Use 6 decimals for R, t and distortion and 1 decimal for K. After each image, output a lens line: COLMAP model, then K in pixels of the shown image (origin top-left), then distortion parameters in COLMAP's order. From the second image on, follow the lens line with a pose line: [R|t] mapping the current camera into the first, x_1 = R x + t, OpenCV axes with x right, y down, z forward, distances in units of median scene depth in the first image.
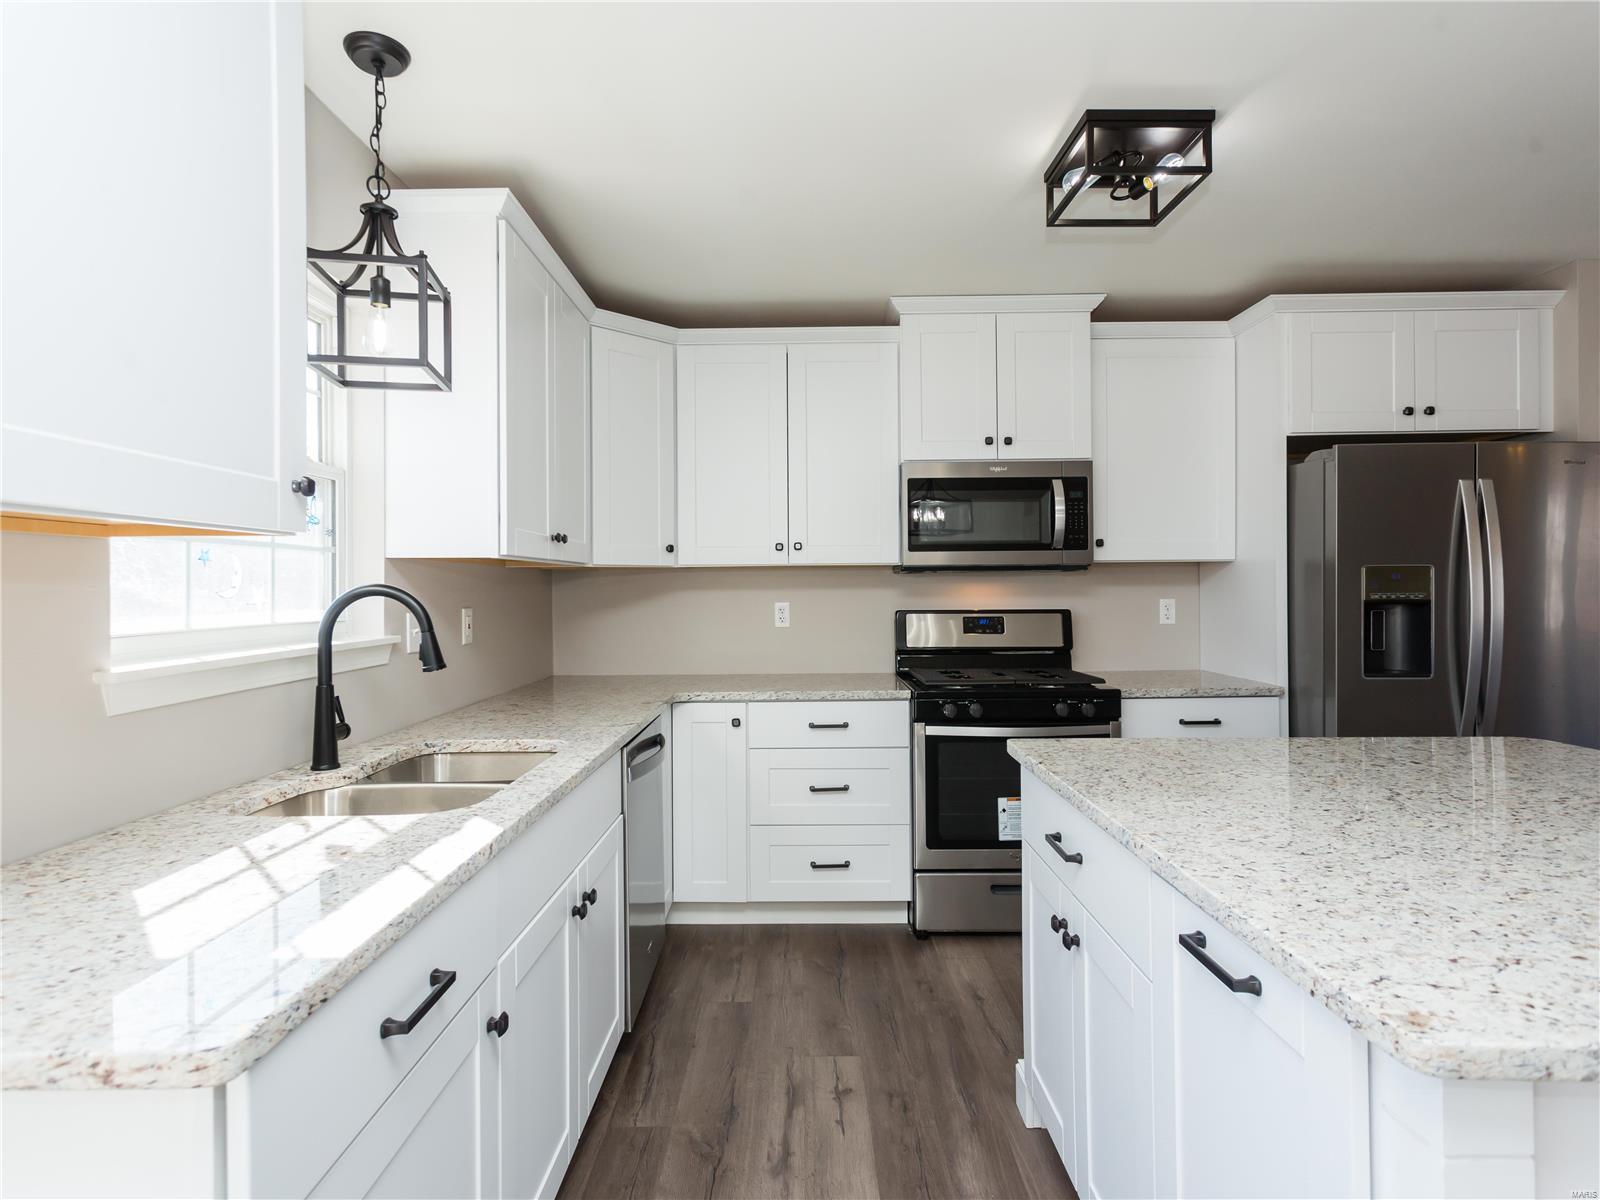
lens RADIAL K [[843.2, 0, 790.4], [0, 843.2, 589.0], [0, 0, 1]] dist [-0.001389, 0.006673]
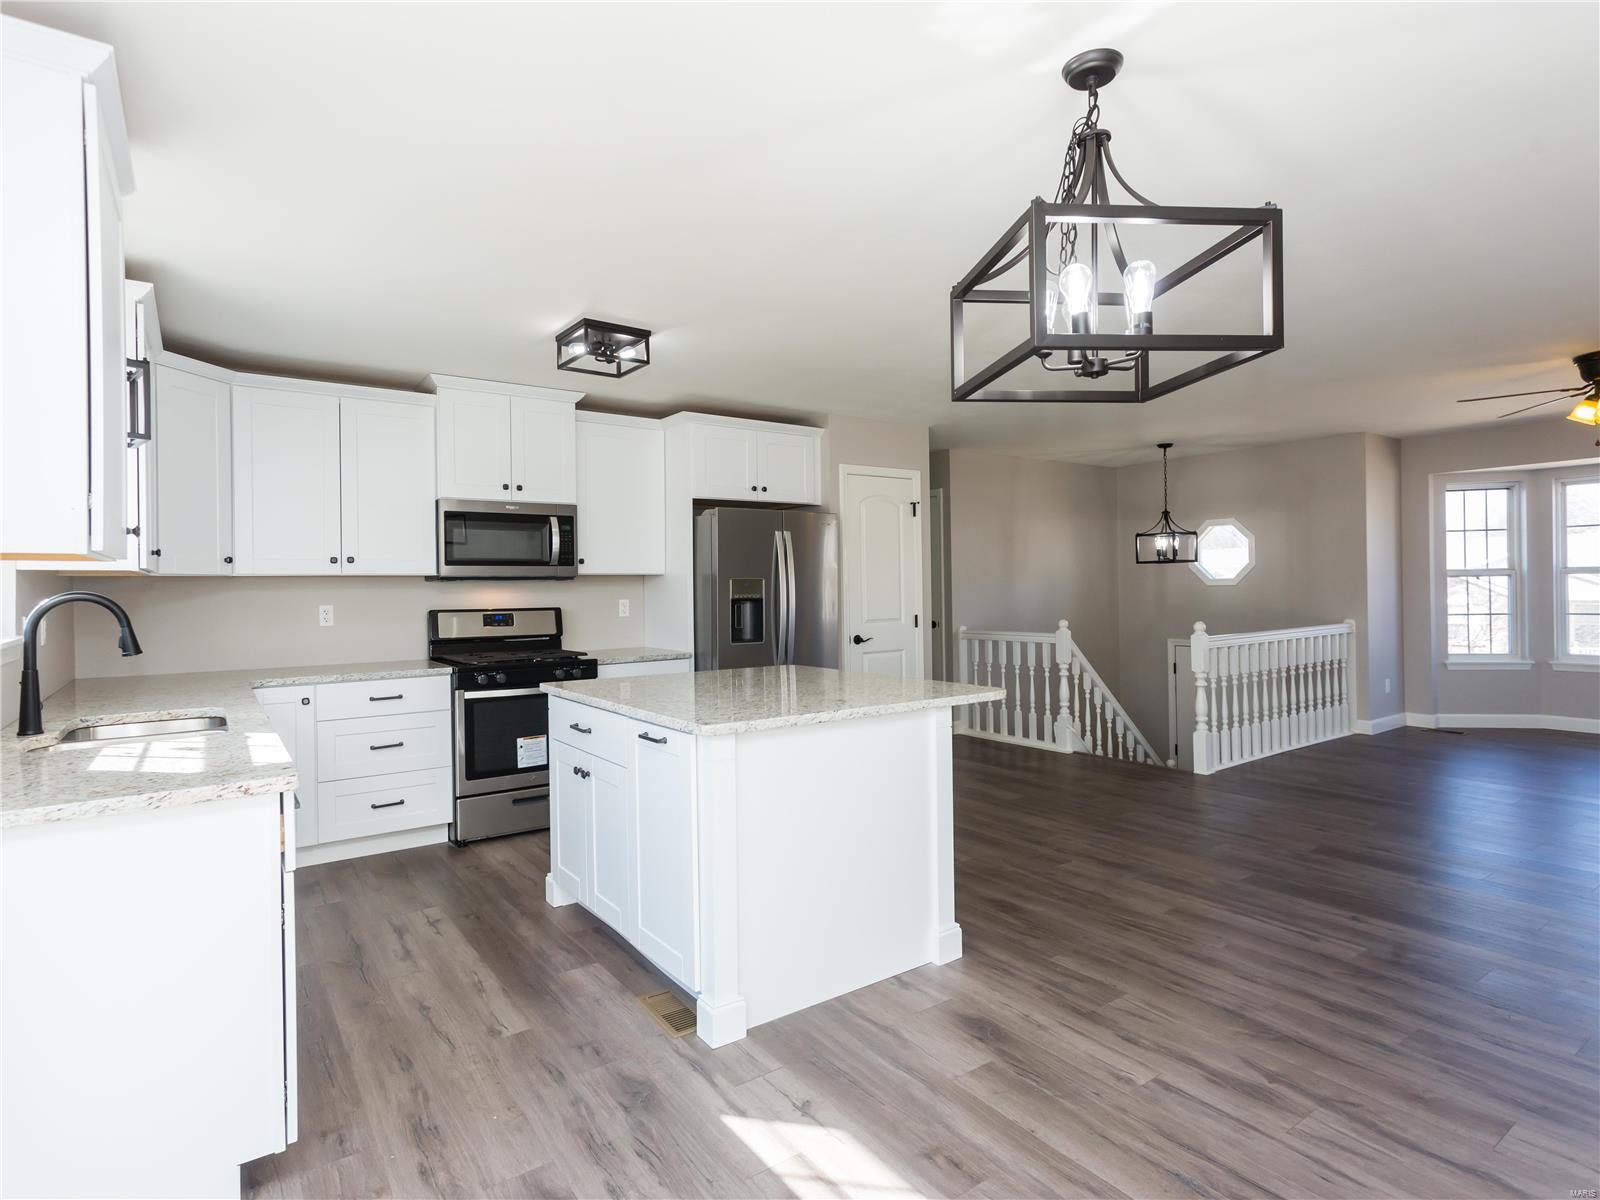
lens RADIAL K [[843.2, 0, 790.4], [0, 843.2, 589.0], [0, 0, 1]] dist [-0.001389, 0.006673]
pose [[0.810867, -0.002376, 0.585226, -0.214228], [0.004956, 0.999984, -0.002806, -0.000835], [-0.585209, 0.005176, 0.810866, -0.435356]]
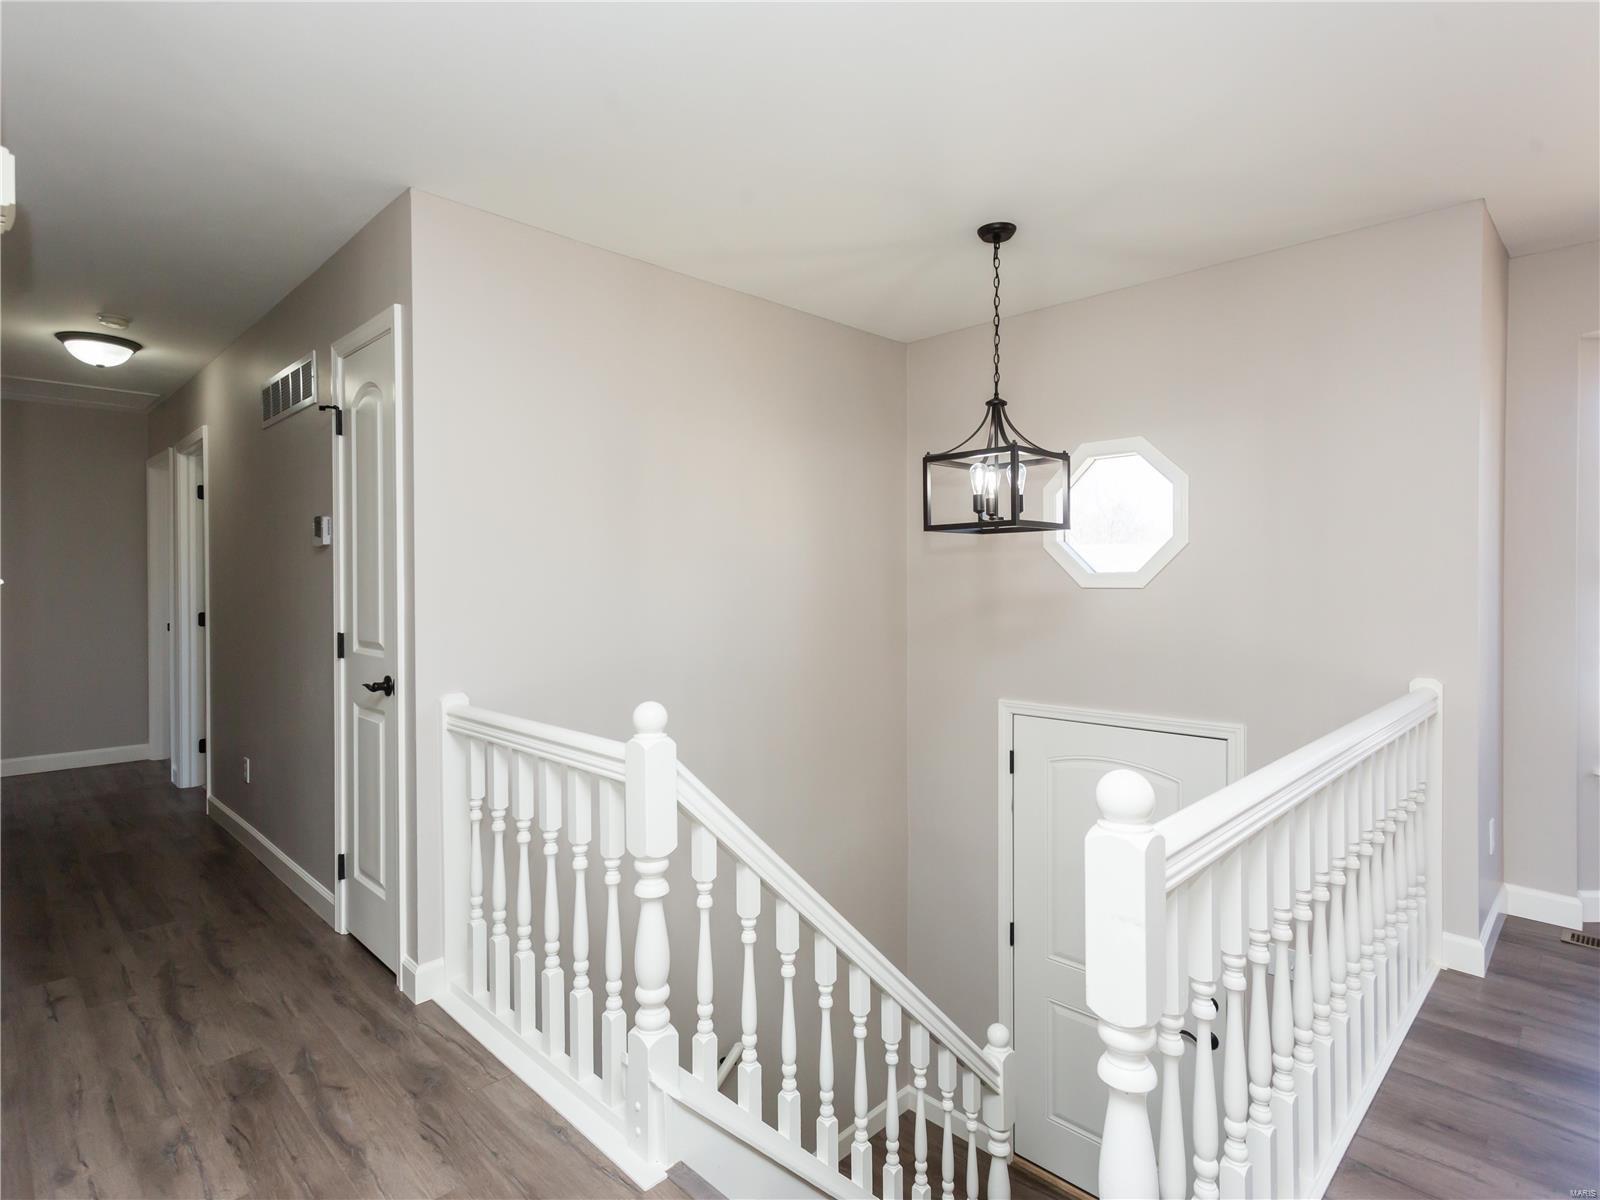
lens RADIAL K [[843.2, 0, 790.4], [0, 843.2, 589.0], [0, 0, 1]] dist [-0.001389, 0.006673]
pose [[0.705778, 0.004404, 0.708419, 1.188790], [-0.006780, 0.999977, 0.000538, -0.008972], [-0.708400, -0.005183, 0.705792, 0.358734]]
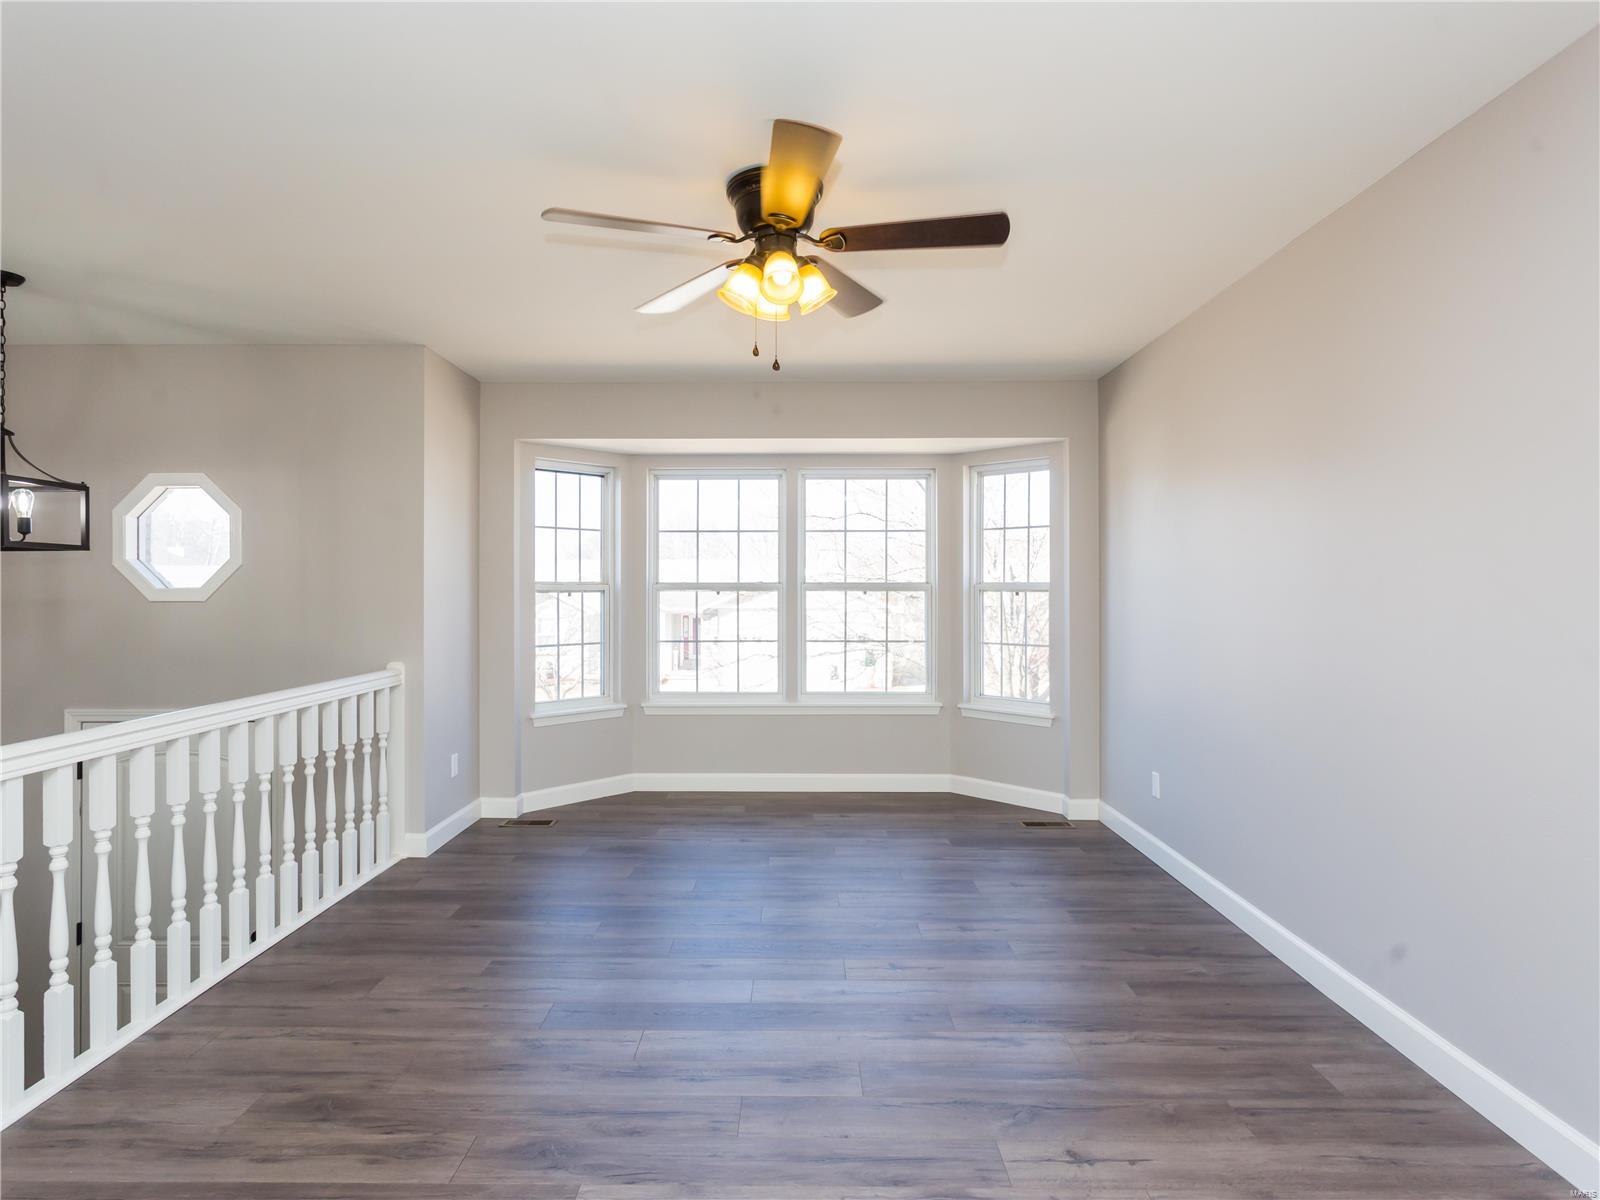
lens RADIAL K [[843.2, 0, 790.4], [0, 843.2, 589.0], [0, 0, 1]] dist [-0.001389, 0.006673]
pose [[-0.005828, 0.017649, 0.999827, 0.986428], [-0.001682, 0.999843, -0.017659, -0.010574], [-0.999982, -0.001785, -0.005797, -0.090367]]
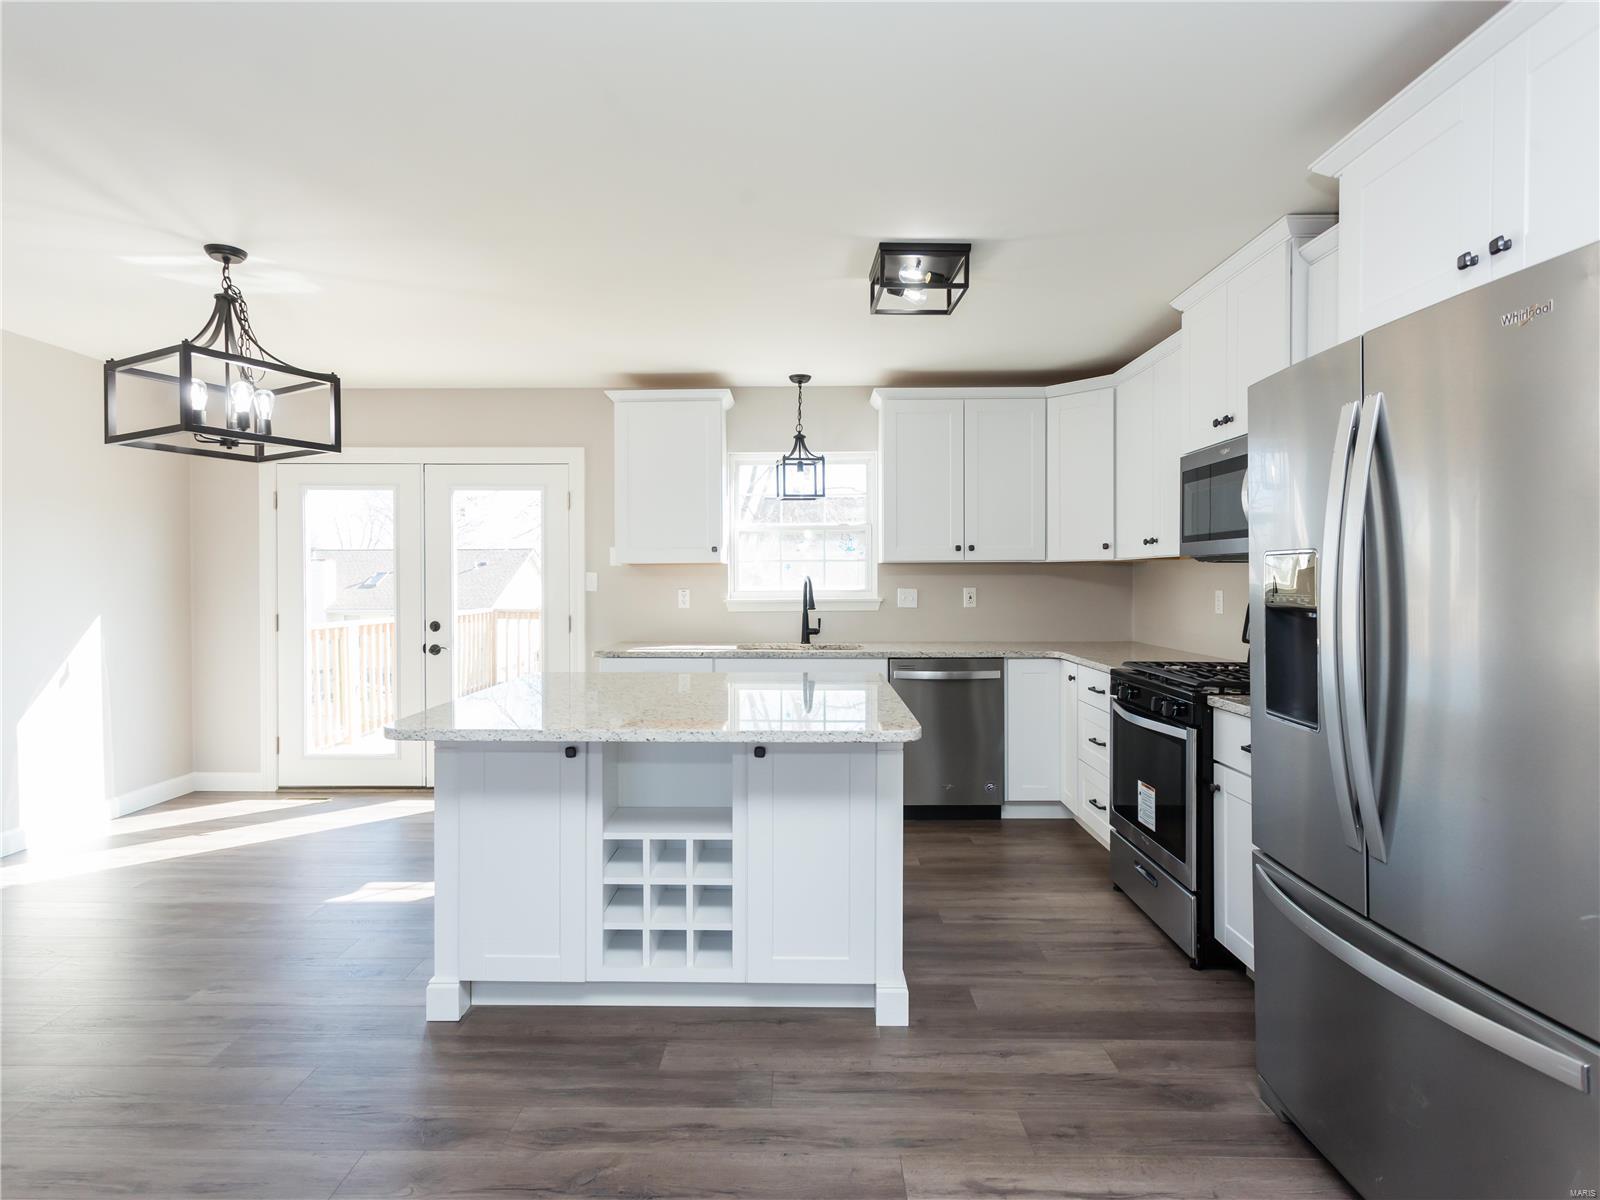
lens RADIAL K [[843.2, 0, 790.4], [0, 843.2, 589.0], [0, 0, 1]] dist [-0.001389, 0.006673]
pose [[-0.002922, 0.022023, -0.999753, 1.274915], [0.005233, 0.999744, 0.022008, -0.014281], [0.999982, -0.005167, -0.003036, 0.565161]]
